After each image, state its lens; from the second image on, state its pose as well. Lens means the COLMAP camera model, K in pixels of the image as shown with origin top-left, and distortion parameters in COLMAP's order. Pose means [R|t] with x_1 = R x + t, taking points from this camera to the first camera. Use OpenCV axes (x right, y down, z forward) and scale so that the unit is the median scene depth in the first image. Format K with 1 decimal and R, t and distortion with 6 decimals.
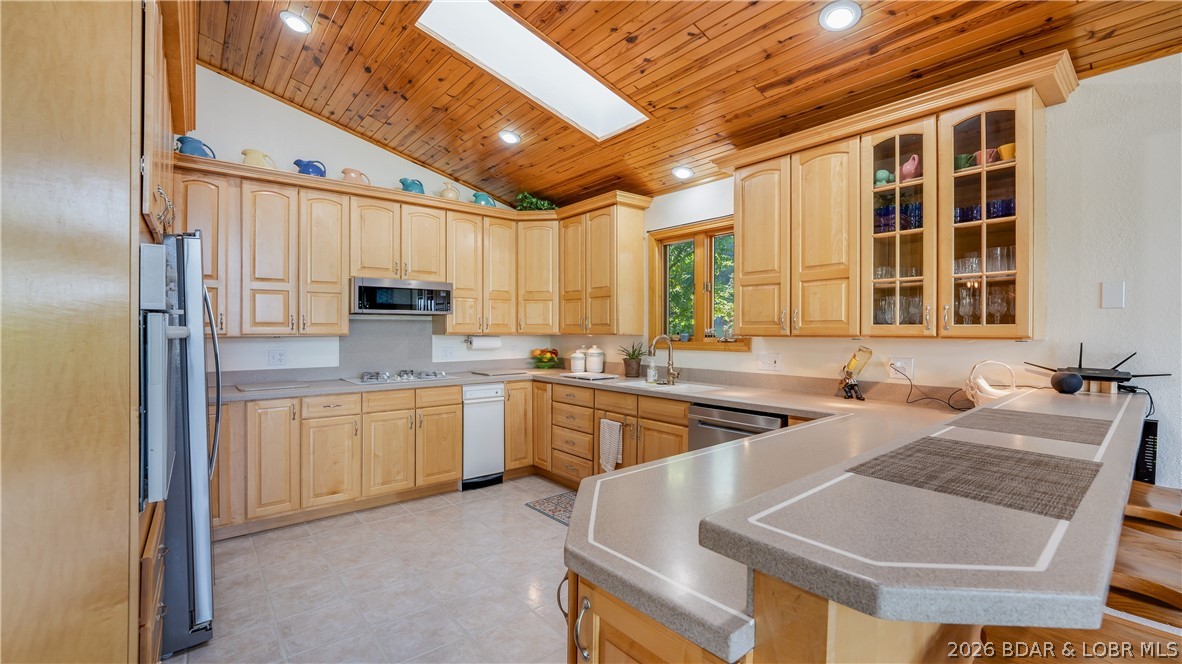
lens RADIAL K [[488.3, 0, 591.0], [0, 488.3, 332.0], [0, 0, 1]] dist [0.001418, 0.000004]
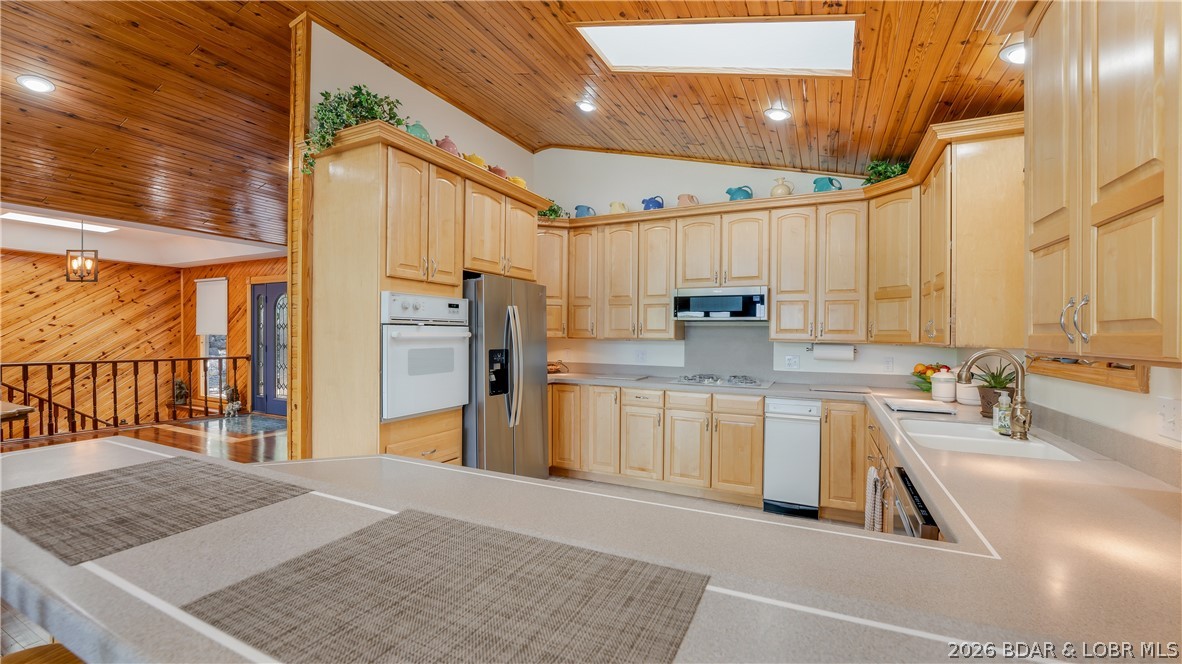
lens RADIAL K [[488.3, 0, 591.0], [0, 488.3, 332.0], [0, 0, 1]] dist [0.001418, 0.000004]
pose [[0.437640, 0.001711, -0.899149, 0.422684], [-0.015516, 0.999864, -0.005649, -0.002171], [0.899016, 0.016423, 0.437607, 0.295457]]
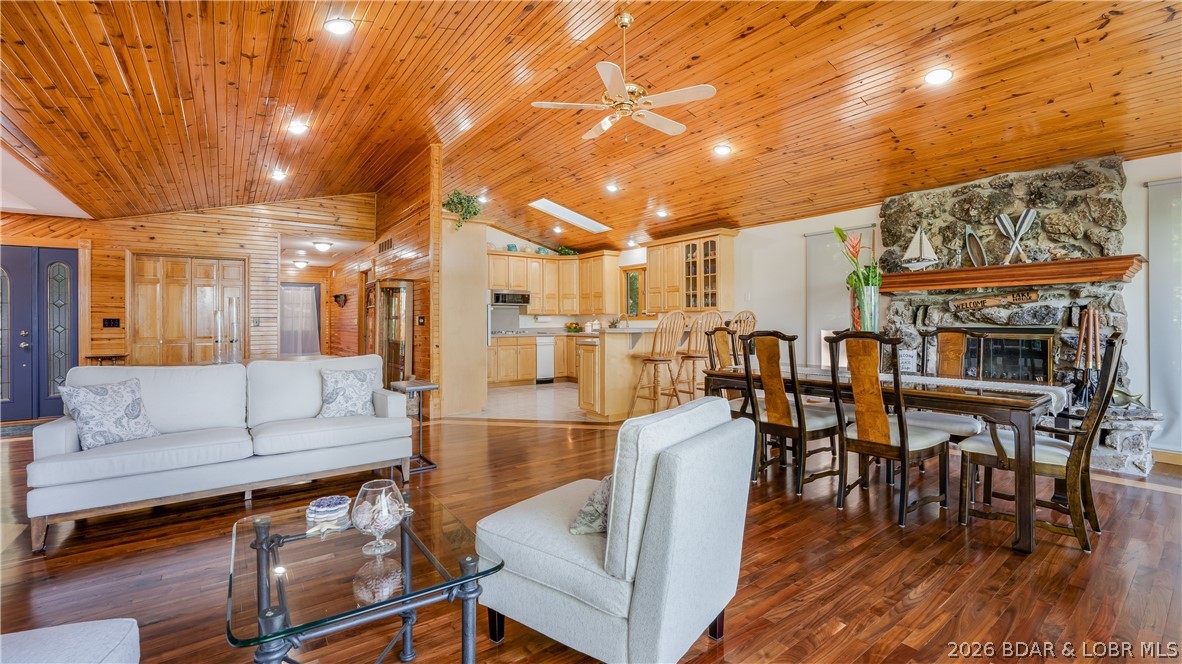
lens RADIAL K [[488.3, 0, 591.0], [0, 488.3, 332.0], [0, 0, 1]] dist [0.001418, 0.000004]
pose [[0.998620, -0.002994, -0.052441, 0.105951], [0.003753, 0.999890, 0.014378, 0.055555], [0.052392, -0.014555, 0.998521, -1.216571]]
